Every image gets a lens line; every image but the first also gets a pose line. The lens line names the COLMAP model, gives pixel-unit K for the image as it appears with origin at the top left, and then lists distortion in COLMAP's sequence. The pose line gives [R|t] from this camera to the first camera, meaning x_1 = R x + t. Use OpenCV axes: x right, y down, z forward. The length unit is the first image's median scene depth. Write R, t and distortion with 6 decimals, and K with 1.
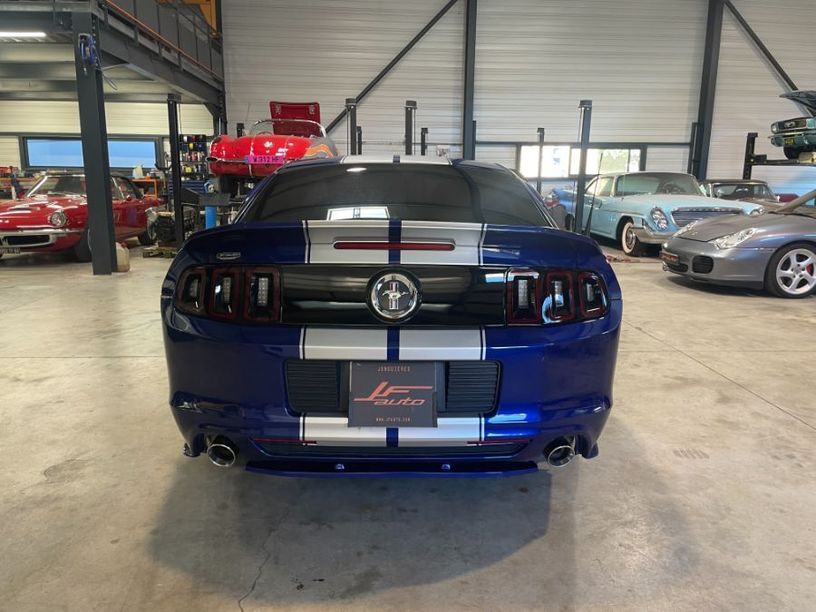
lens RADIAL K [[617.1, 0, 412.1], [0, 617.1, 299.7], [0, 0, 1]] dist [0.094562, -0.127605]
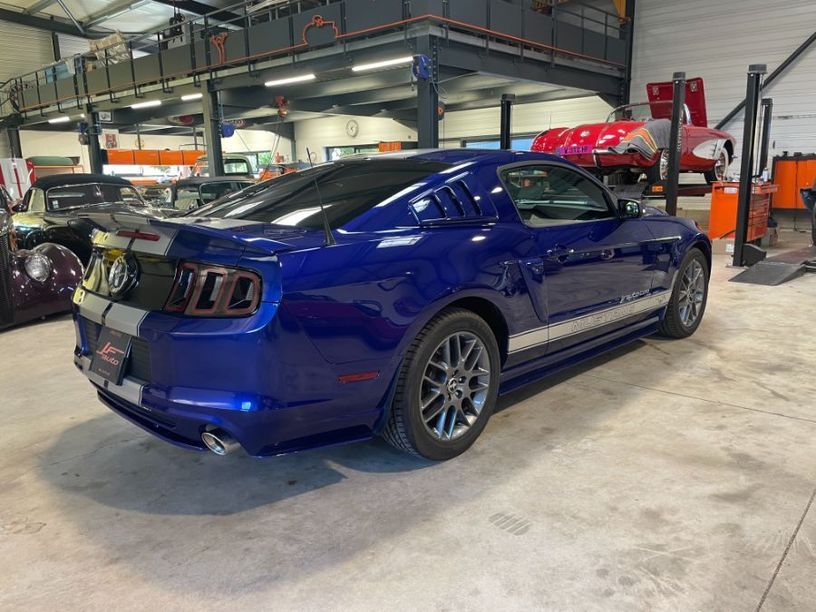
lens RADIAL K [[617.1, 0, 402.3], [0, 617.1, 307.3], [0, 0, 1]] dist [0.094562, -0.127605]
pose [[0.700230, 0.123371, -0.703177, 0.773864], [-0.103404, 0.992096, 0.071091, -0.055612], [0.706389, 0.022931, 0.707452, 0.312962]]
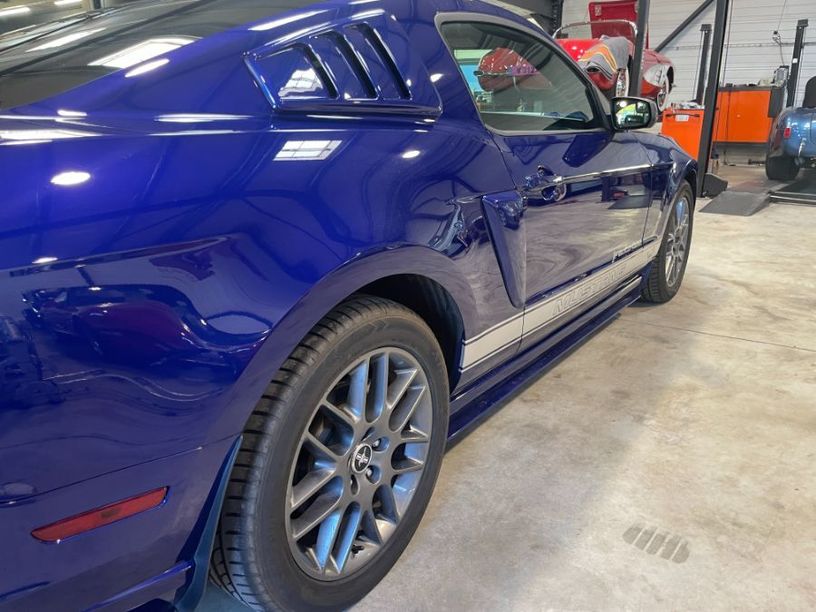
lens RADIAL K [[617.1, 0, 400.0], [0, 617.1, 312.1], [0, 0, 1]] dist [0.094562, -0.127605]
pose [[0.800869, 0.169204, -0.574437, 0.486665], [-0.097710, 0.983319, 0.153418, -0.007803], [0.590814, -0.066740, 0.804043, 0.404959]]
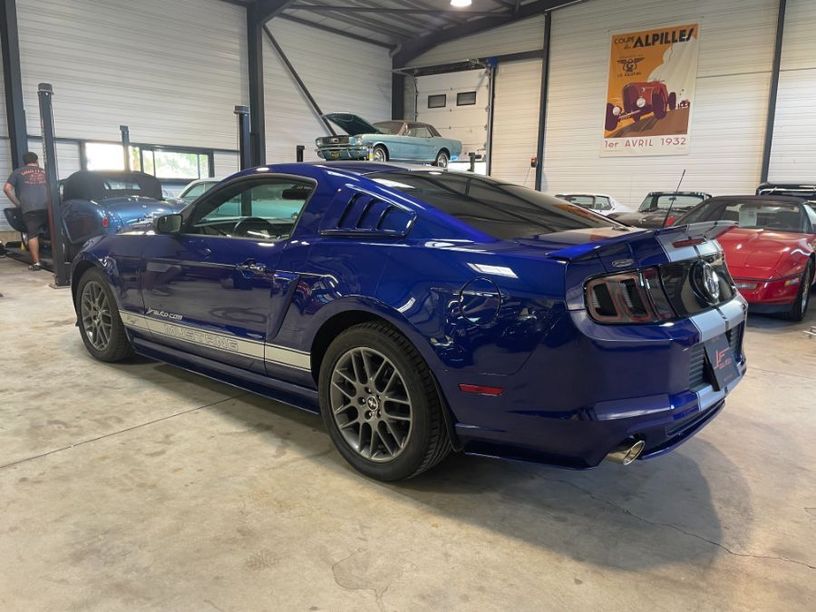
lens RADIAL K [[617.1, 0, 405.9], [0, 617.1, 304.9], [0, 0, 1]] dist [0.094562, -0.127605]
pose [[0.680367, -0.134471, 0.720429, -0.838114], [0.132623, 0.989384, 0.059425, -0.071388], [-0.720772, 0.055115, 0.690978, 0.347872]]
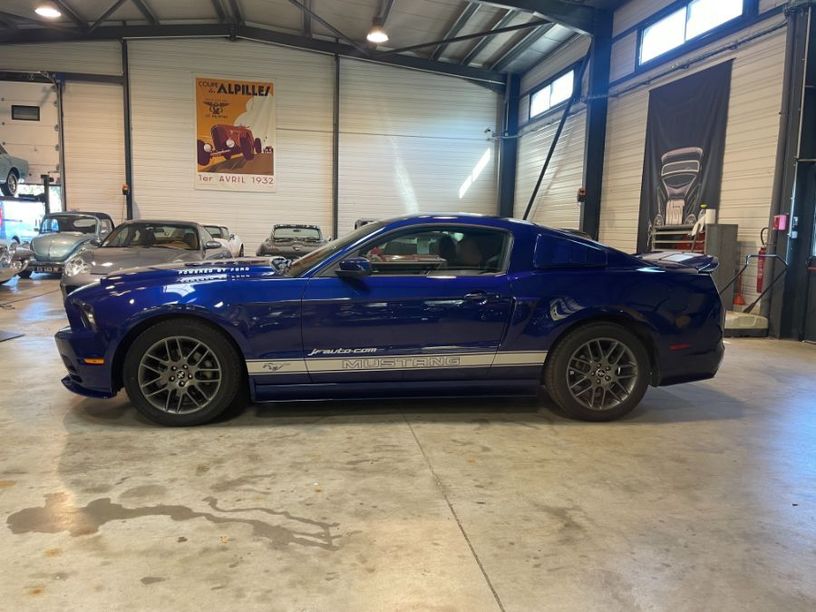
lens RADIAL K [[617.1, 0, 405.0], [0, 617.1, 303.3], [0, 0, 1]] dist [0.094562, -0.127605]
pose [[-0.089020, -0.134668, 0.986884, -1.508264], [0.161923, 0.975680, 0.147745, -0.295696], [-0.982780, 0.172951, -0.065049, 1.402112]]
